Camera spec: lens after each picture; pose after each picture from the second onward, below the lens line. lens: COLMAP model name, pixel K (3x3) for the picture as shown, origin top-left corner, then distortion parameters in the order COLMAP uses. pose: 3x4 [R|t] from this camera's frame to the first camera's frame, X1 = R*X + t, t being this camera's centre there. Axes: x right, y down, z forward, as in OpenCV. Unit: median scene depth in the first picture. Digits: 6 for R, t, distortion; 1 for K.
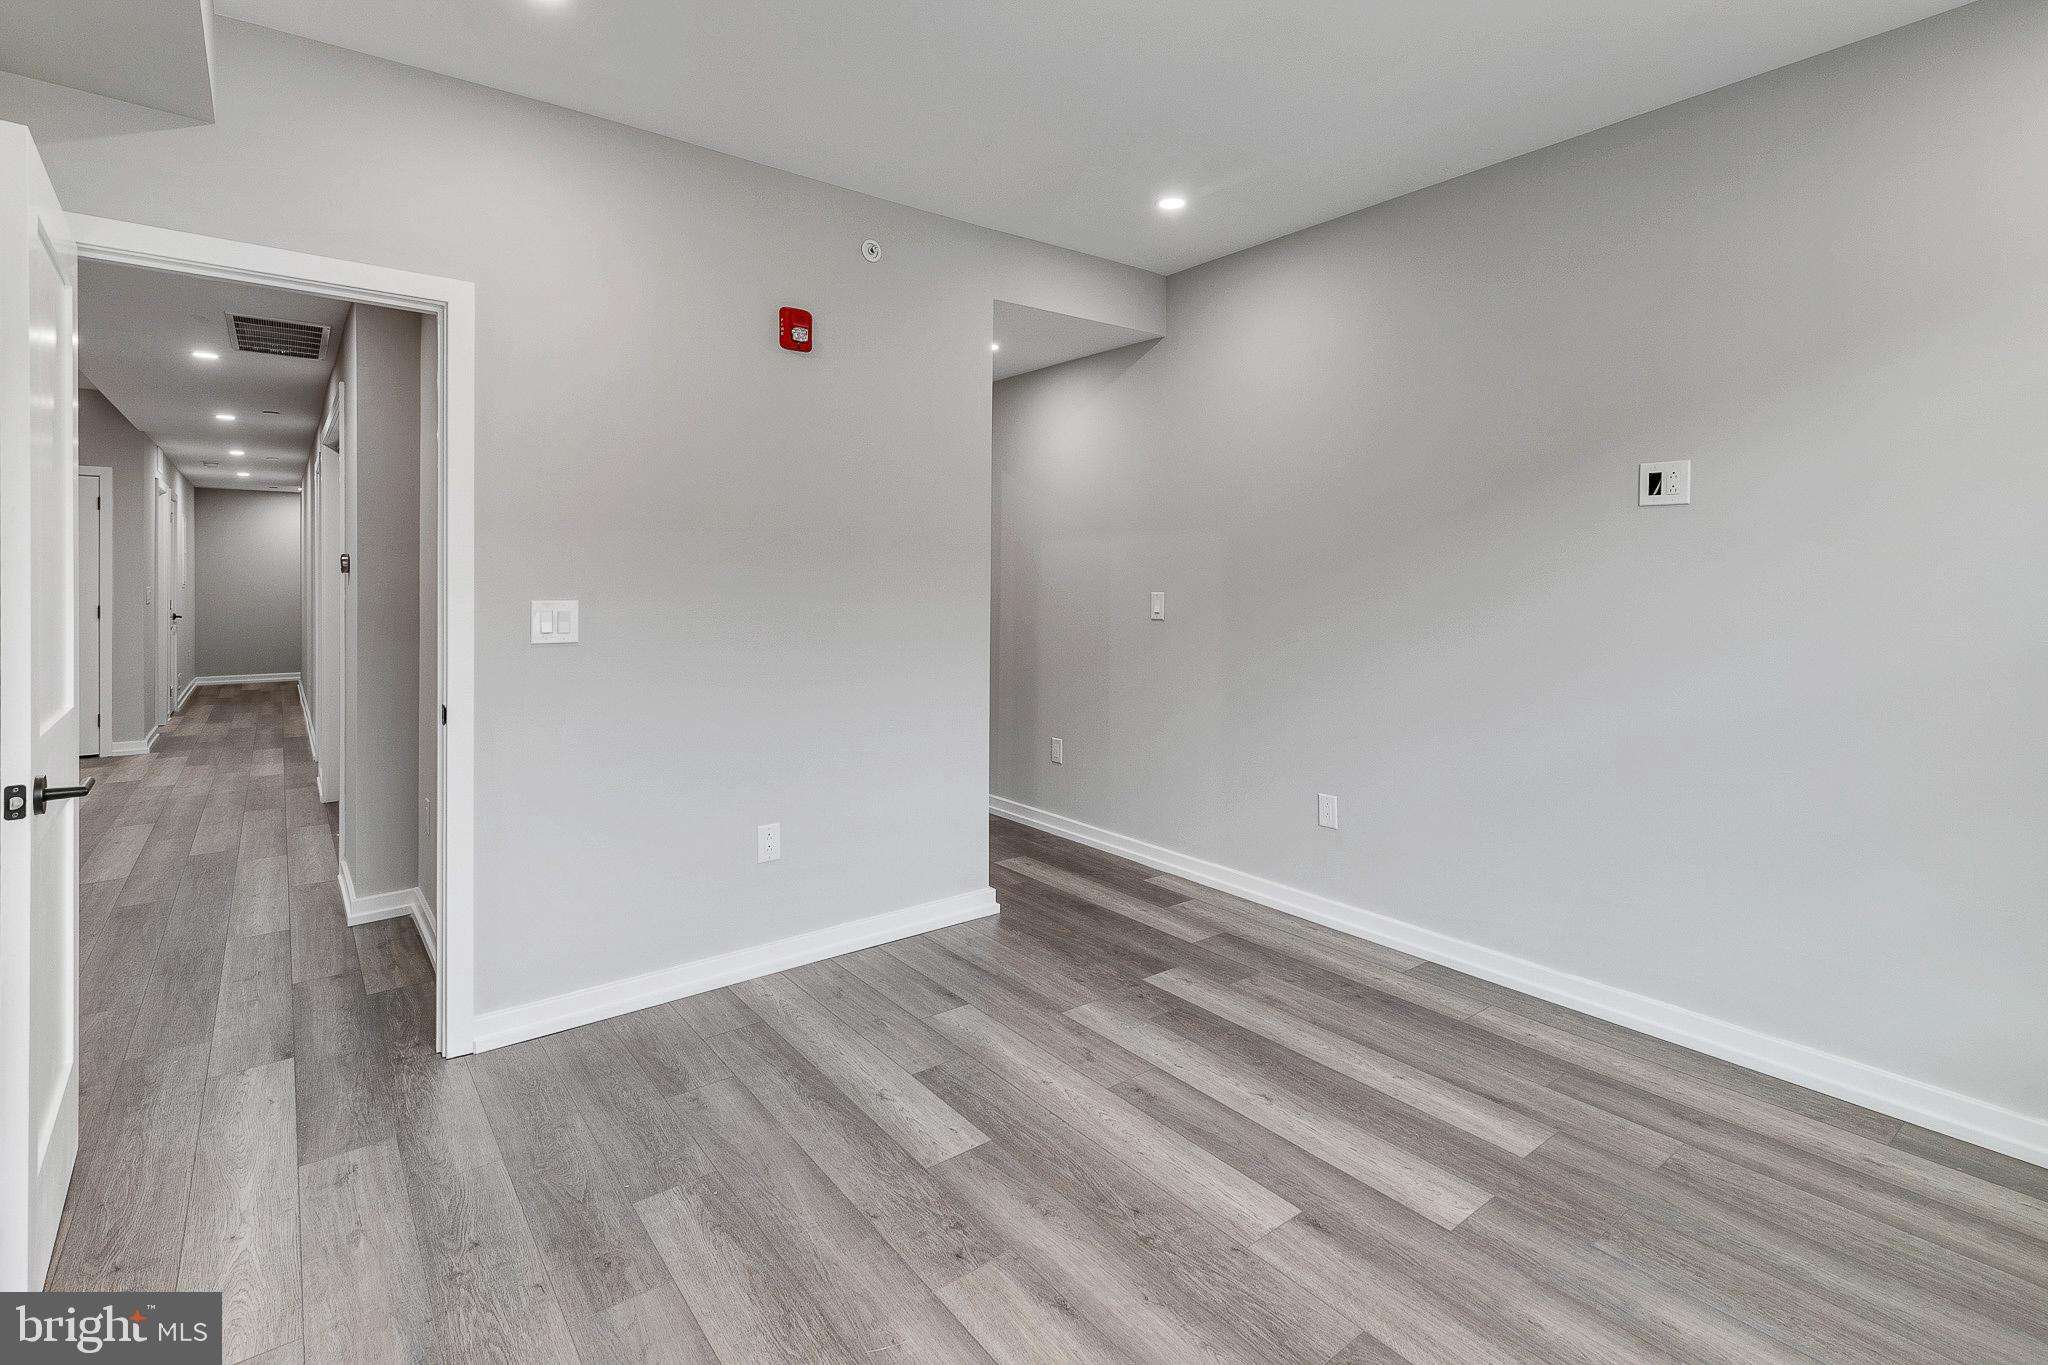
lens RADIAL K [[940.5, 0, 996.1], [0, 940.5, 607.8], [0, 0, 1]] dist [0.011063, -0.001639]
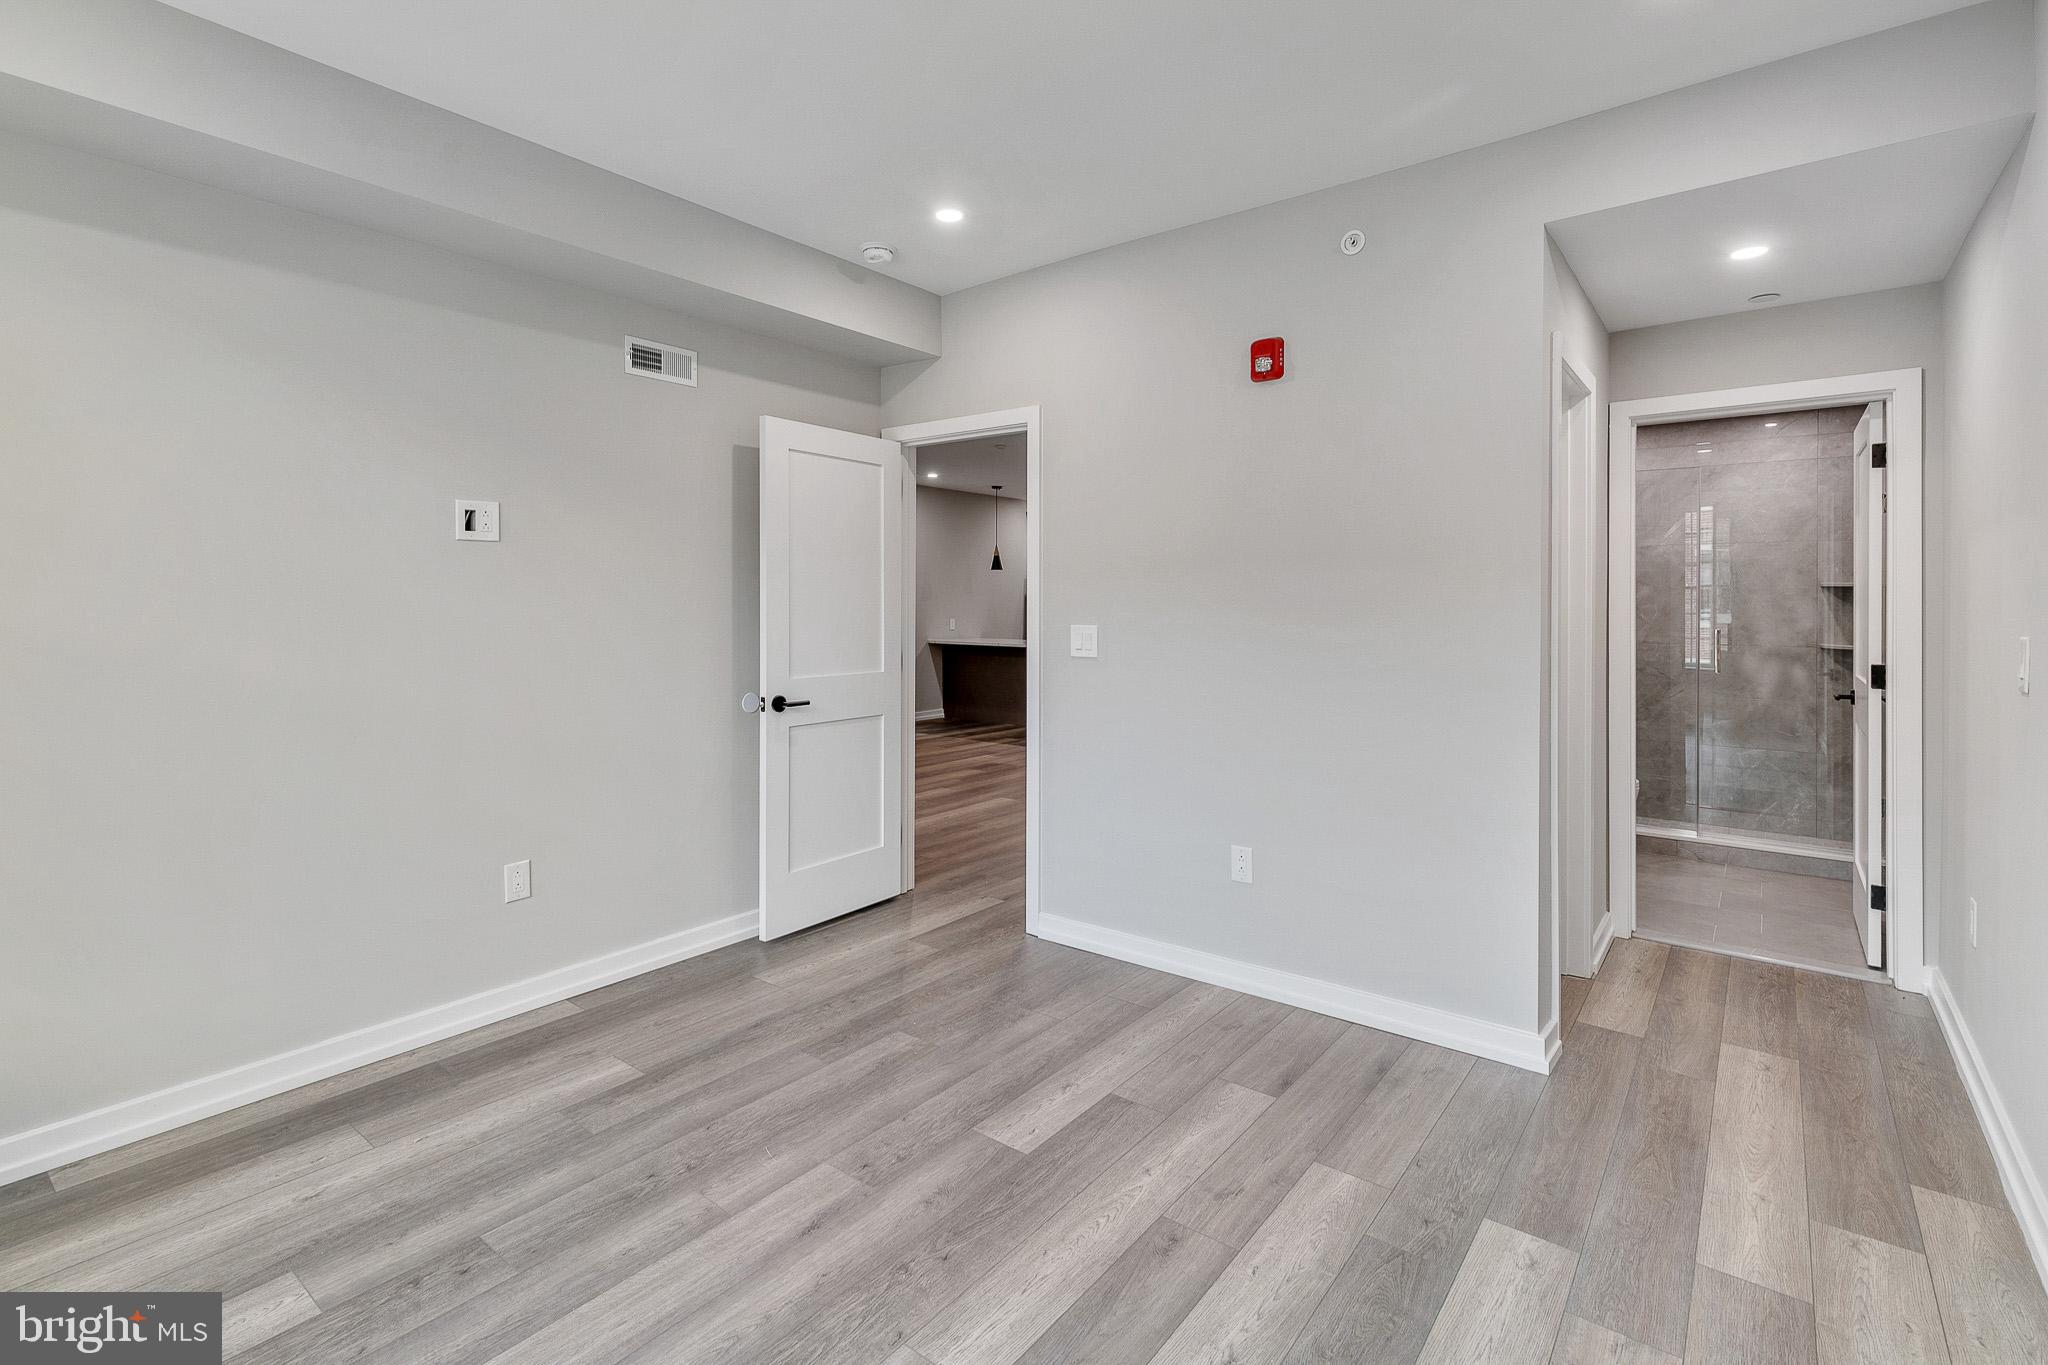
lens RADIAL K [[940.5, 0, 1051.9], [0, 940.5, 614.7], [0, 0, 1]] dist [0.011063, -0.001639]
pose [[0.276778, 0.008419, -0.960897, 0.883611], [-0.027407, 0.999624, 0.000864, -0.022972], [0.960543, 0.026097, 0.276905, 0.650835]]
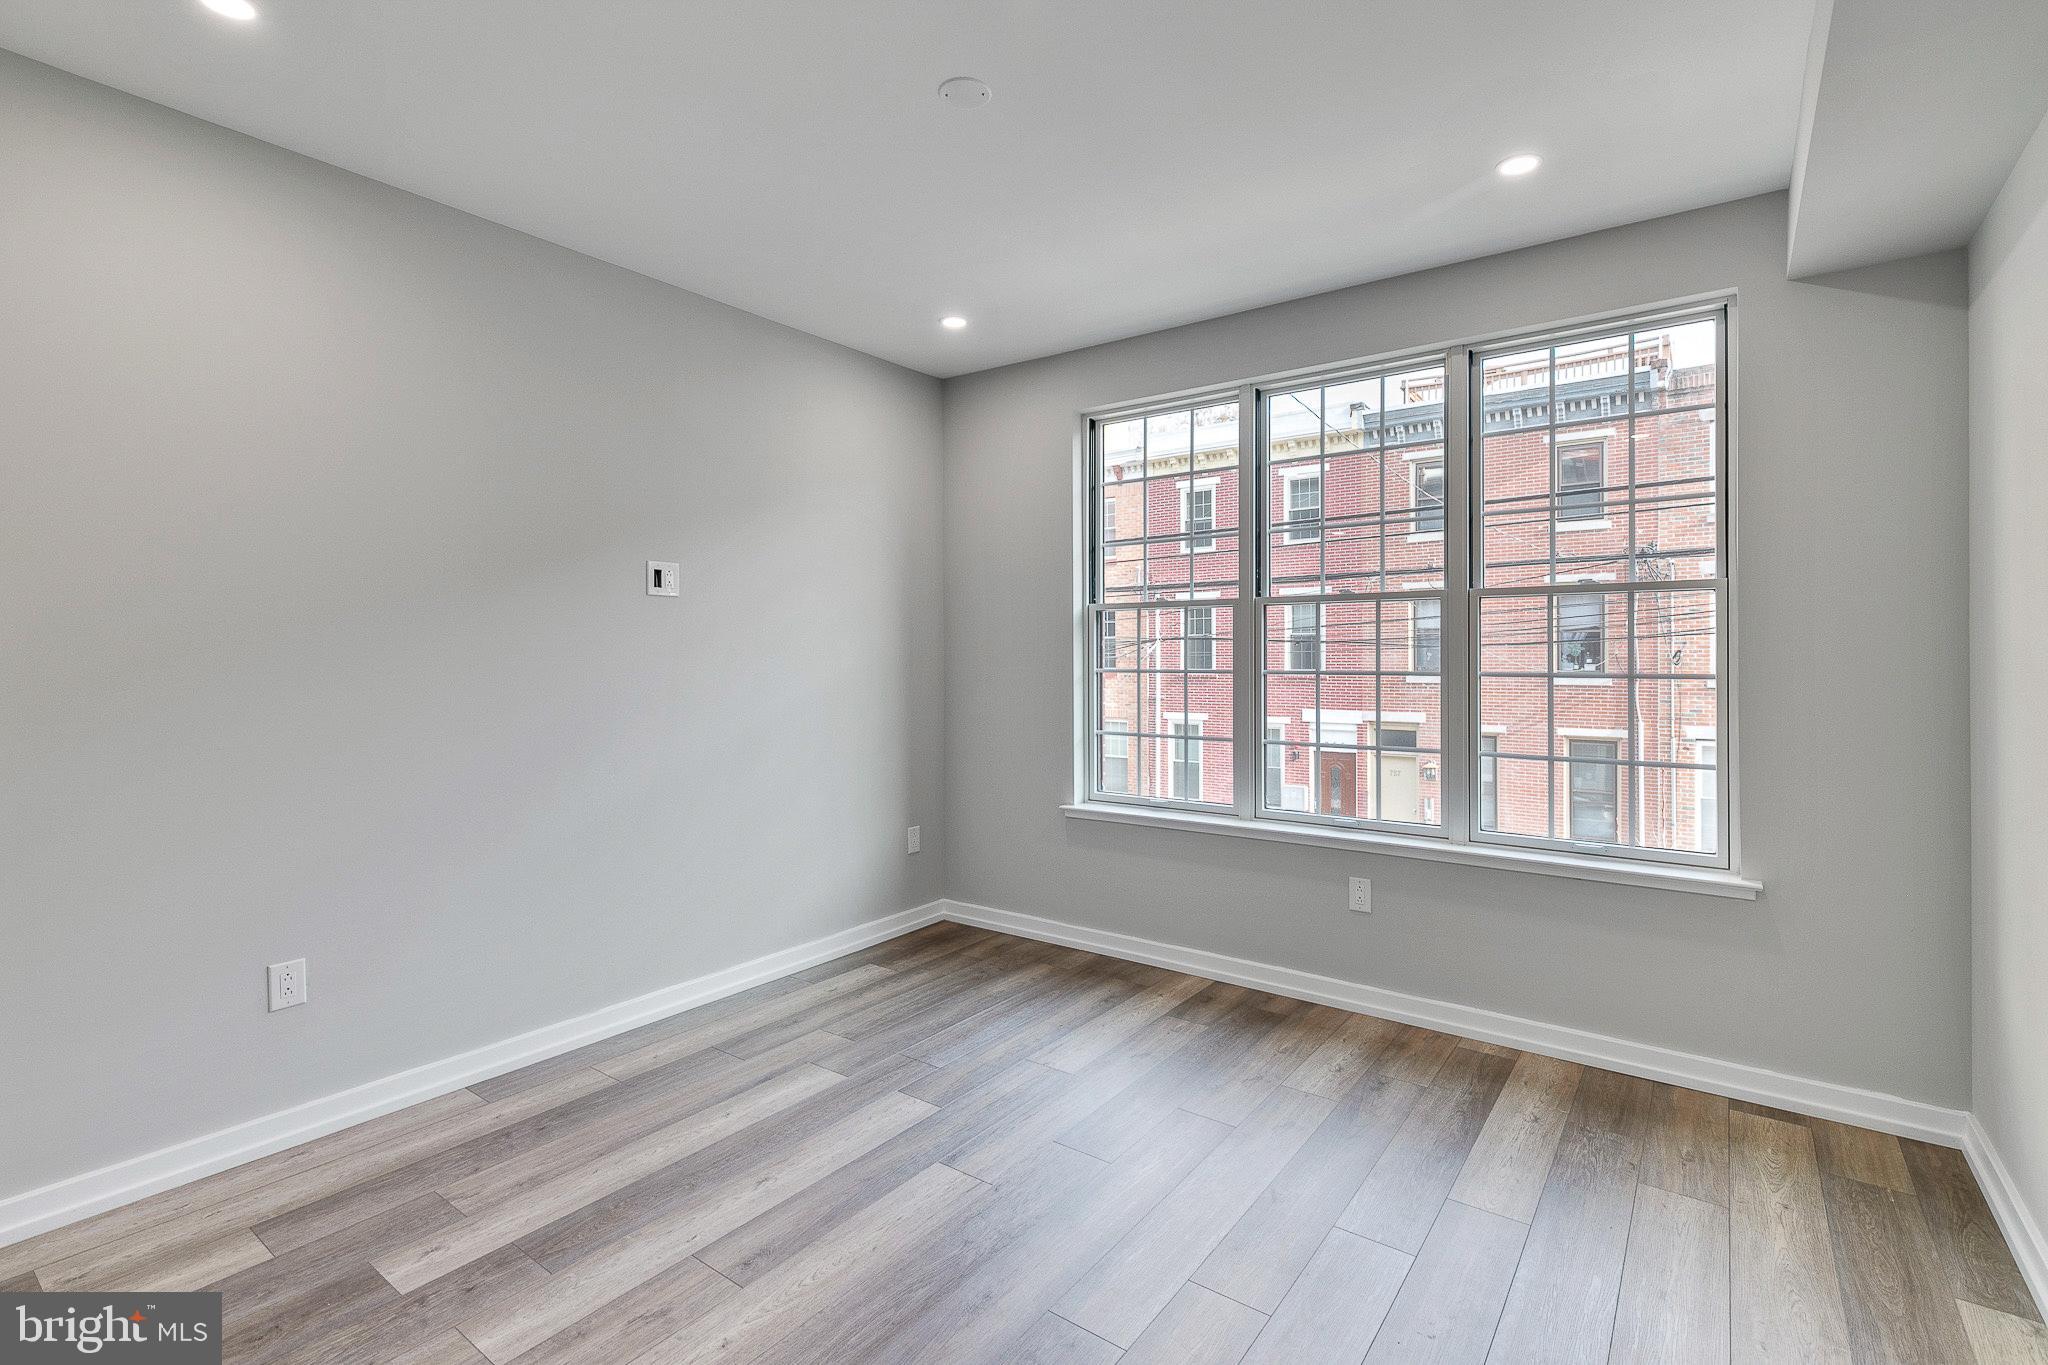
lens RADIAL K [[940.5, 0, 1052.3], [0, 940.5, 651.1], [0, 0, 1]] dist [0.011063, -0.001639]
pose [[-0.293750, -0.000553, 0.955882, -0.723867], [0.029214, 0.999528, 0.009555, -0.033886], [-0.955436, 0.030732, -0.293595, 0.955638]]
